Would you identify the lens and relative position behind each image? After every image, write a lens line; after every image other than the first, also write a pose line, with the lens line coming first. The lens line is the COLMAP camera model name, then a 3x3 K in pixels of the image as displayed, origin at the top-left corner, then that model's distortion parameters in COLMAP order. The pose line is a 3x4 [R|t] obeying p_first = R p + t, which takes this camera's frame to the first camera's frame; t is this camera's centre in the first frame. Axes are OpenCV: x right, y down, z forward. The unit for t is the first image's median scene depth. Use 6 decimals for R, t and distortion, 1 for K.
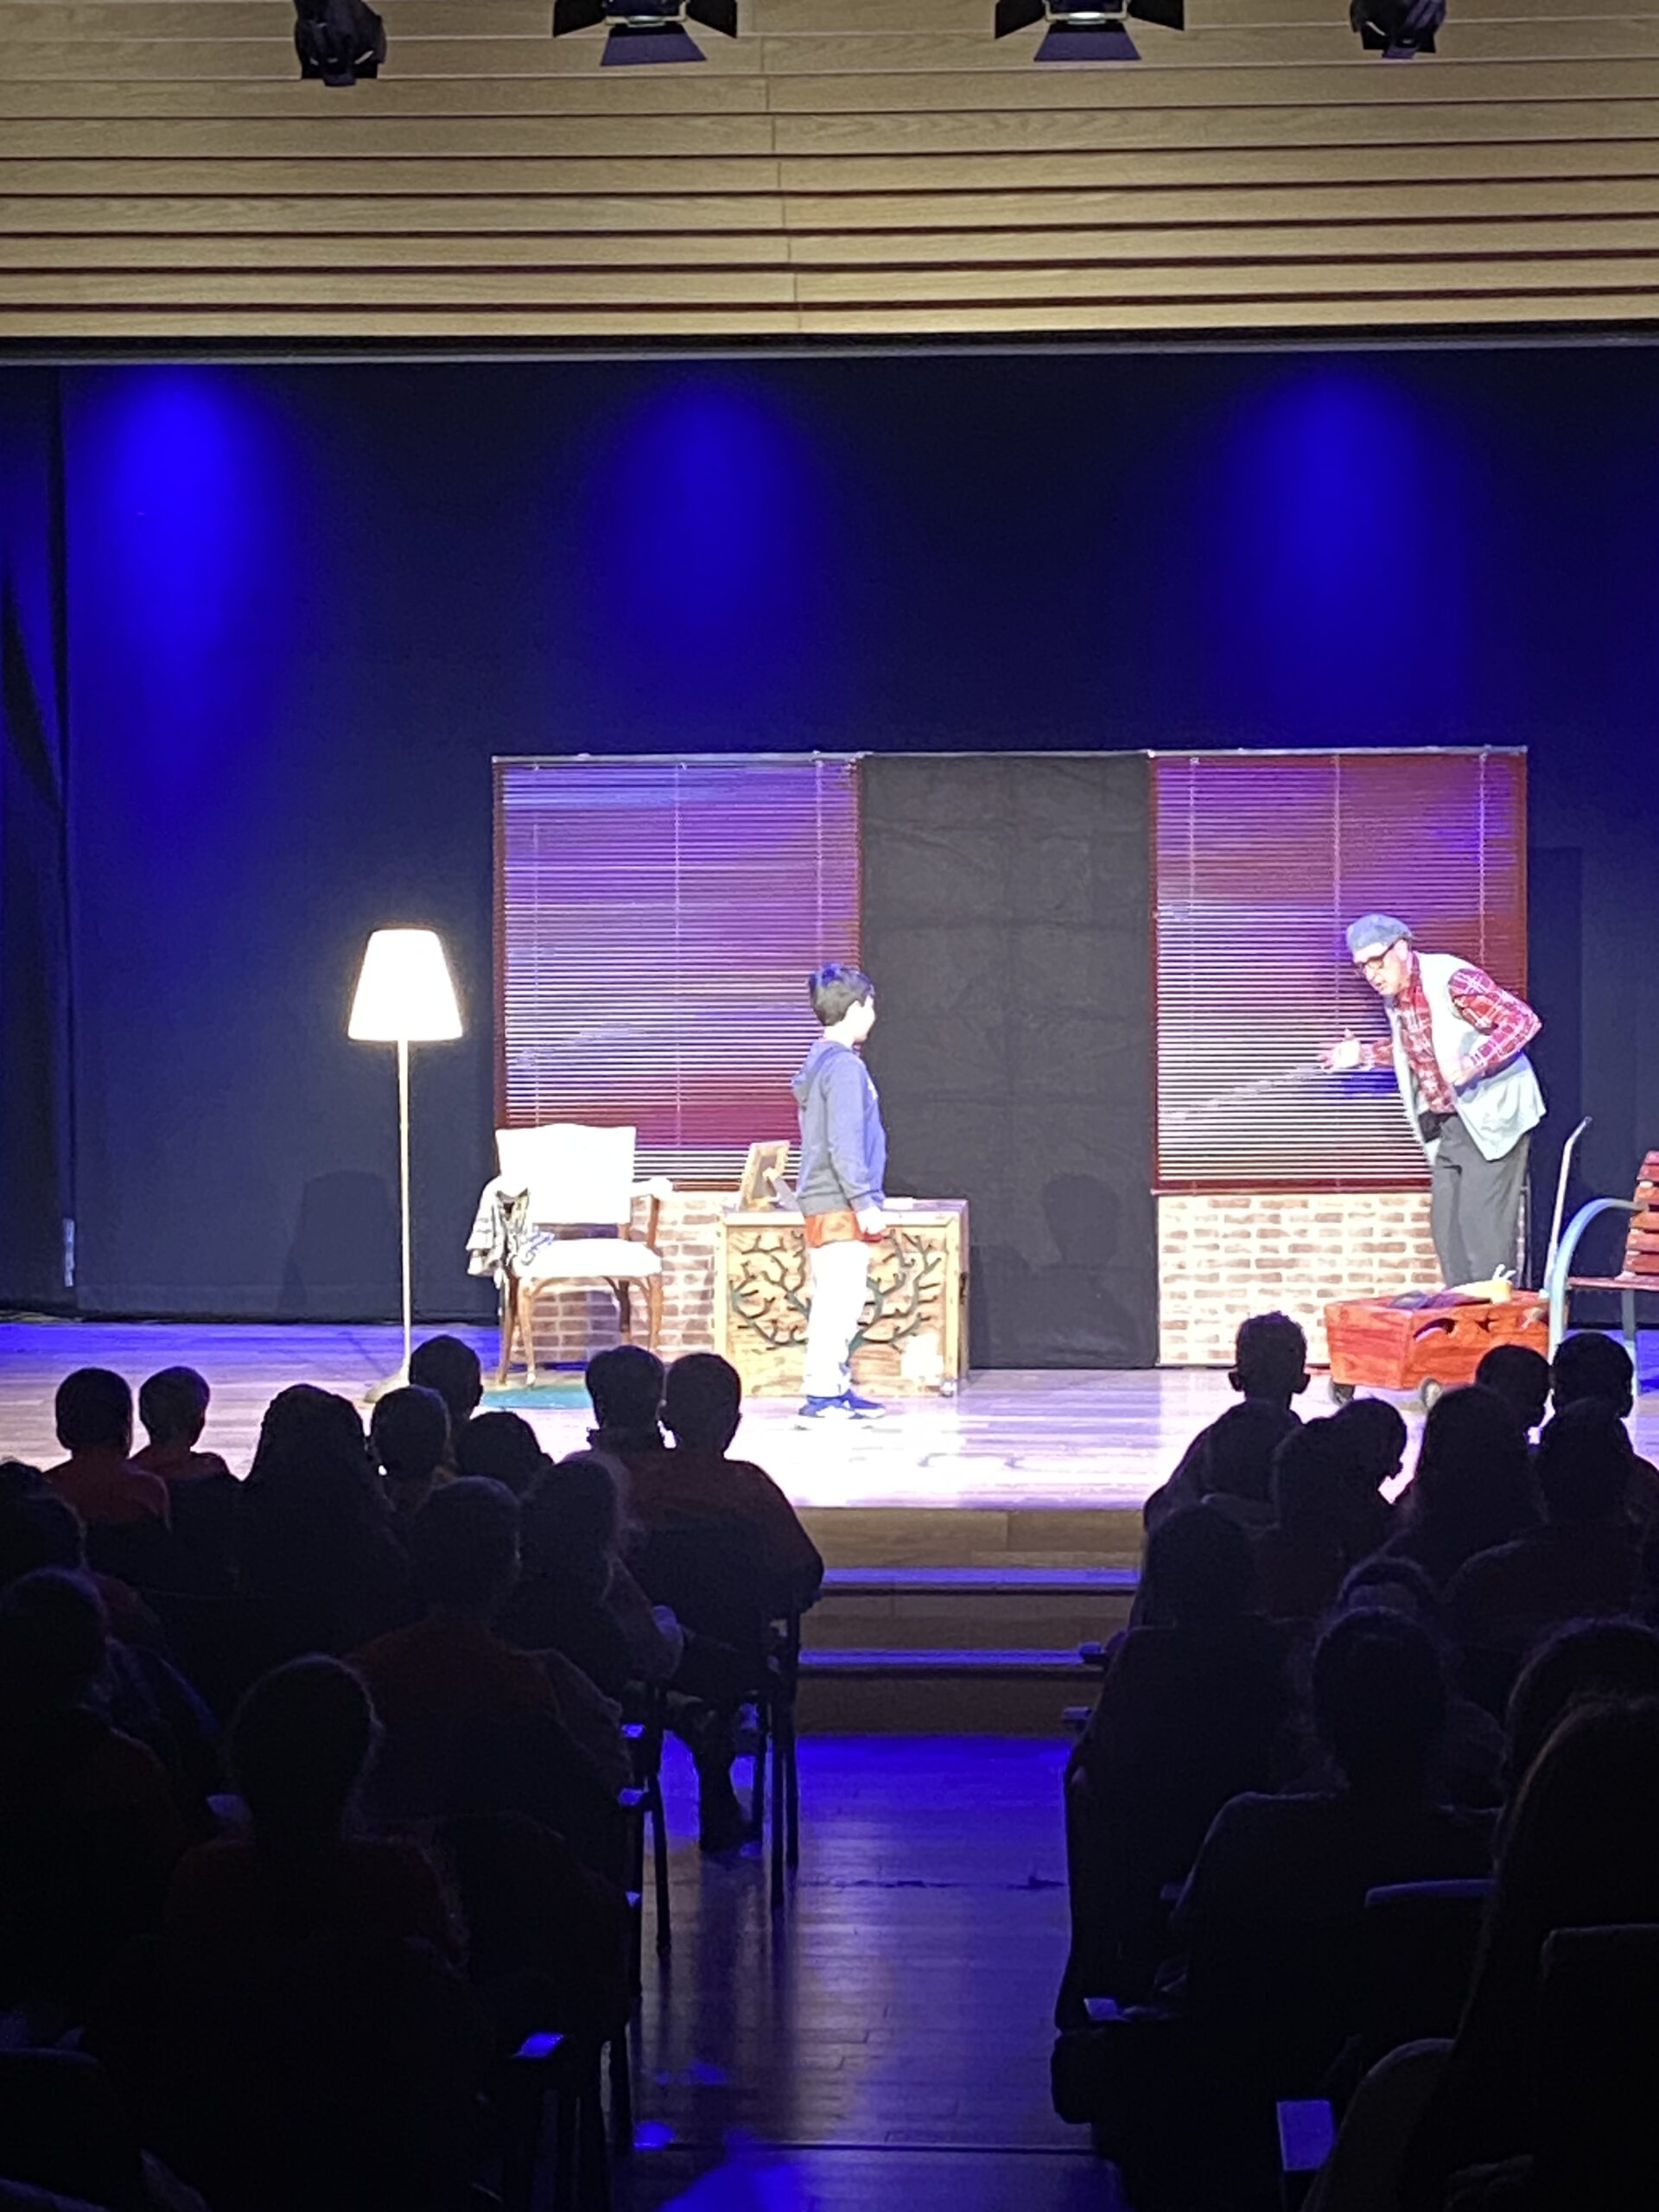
lens RADIAL K [[4897.2, 0, 829.5], [0, 4897.2, 1106.0], [0, 0, 1]] dist [0.076168, 0.523813]
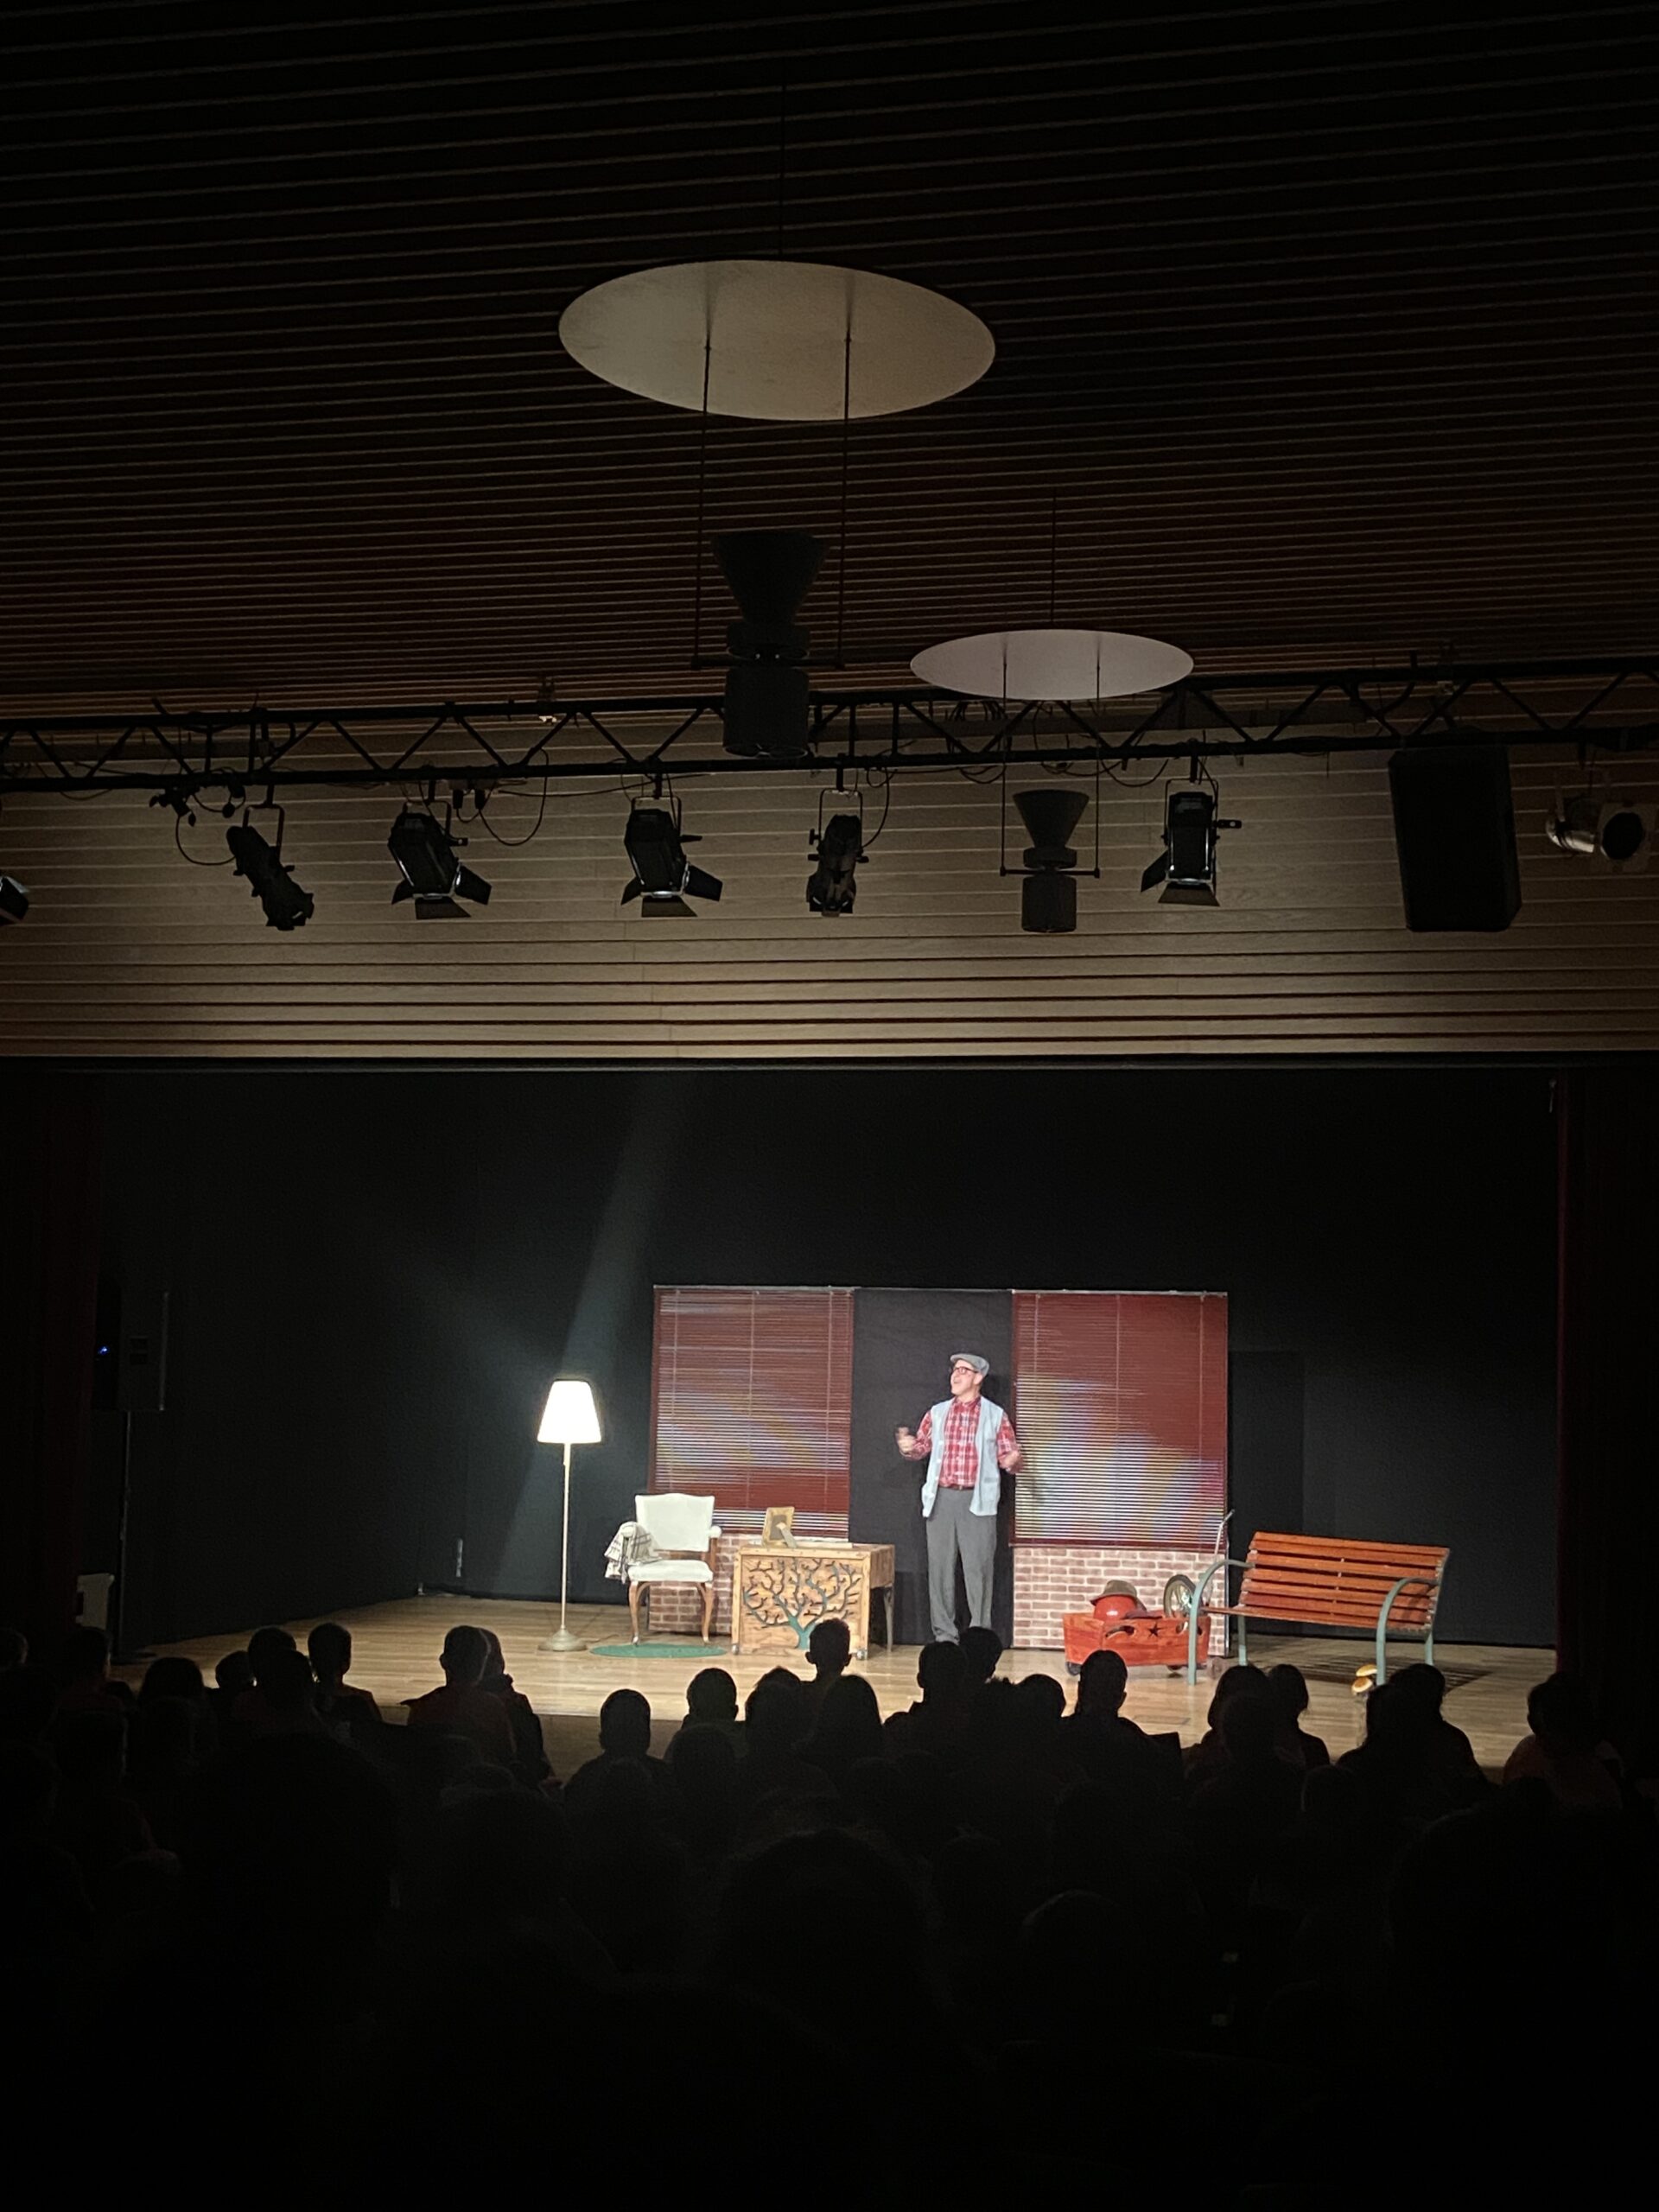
lens RADIAL K [[2784.3, 0, 829.5], [0, 2784.3, 1106.0], [0, 0, 1]] dist [0.124405, -0.008822]
pose [[0.986685, 0.010457, -0.162305, 0.163273], [-0.032032, 0.990879, -0.130891, -0.004801], [0.159456, 0.134347, 0.978021, 0.001319]]
